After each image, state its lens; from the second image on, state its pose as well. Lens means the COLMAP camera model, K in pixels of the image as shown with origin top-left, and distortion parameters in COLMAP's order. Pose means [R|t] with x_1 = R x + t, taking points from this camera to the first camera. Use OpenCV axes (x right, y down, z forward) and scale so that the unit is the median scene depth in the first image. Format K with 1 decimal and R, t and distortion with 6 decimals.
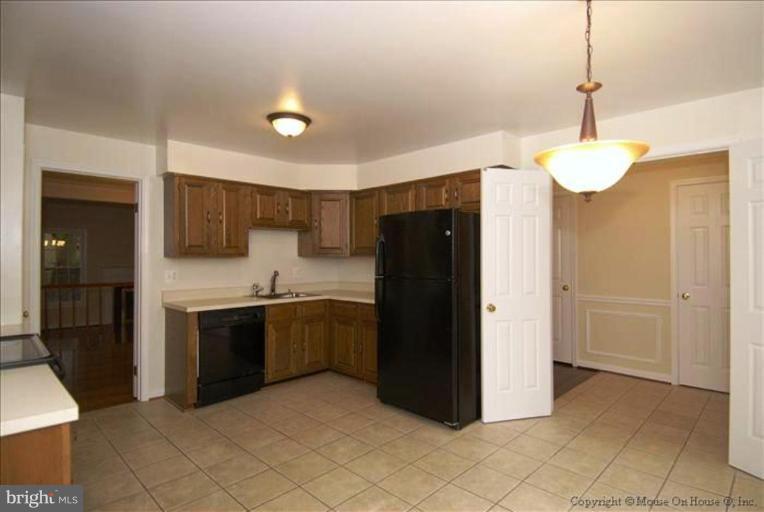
lens RADIAL K [[400.9, 0, 393.7], [0, 400.9, 257.5], [0, 0, 1]] dist [-0.002431, -0.000662]
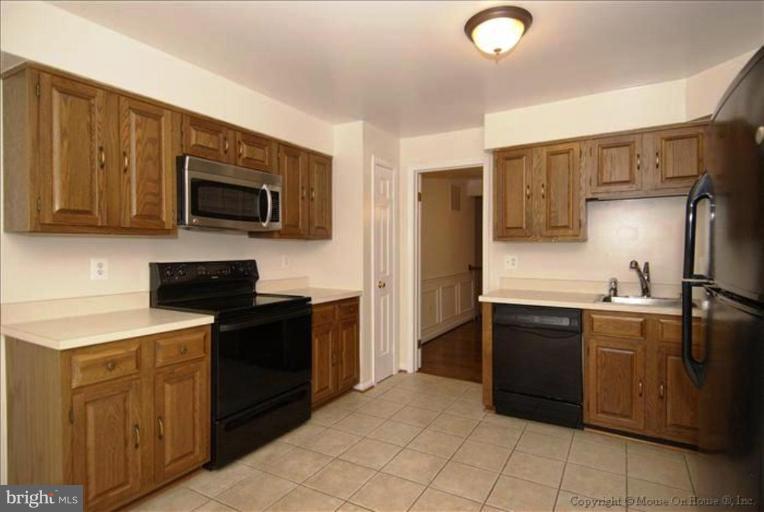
lens RADIAL K [[399.9, 0, 409.4], [0, 399.9, 251.0], [0, 0, 1]] dist [0.085948, -0.053676]
pose [[0.262337, 0.010899, -0.964915, 0.366409], [0.002280, 0.999926, 0.011914, 0.013167], [0.964974, -0.005326, 0.262293, 0.698143]]
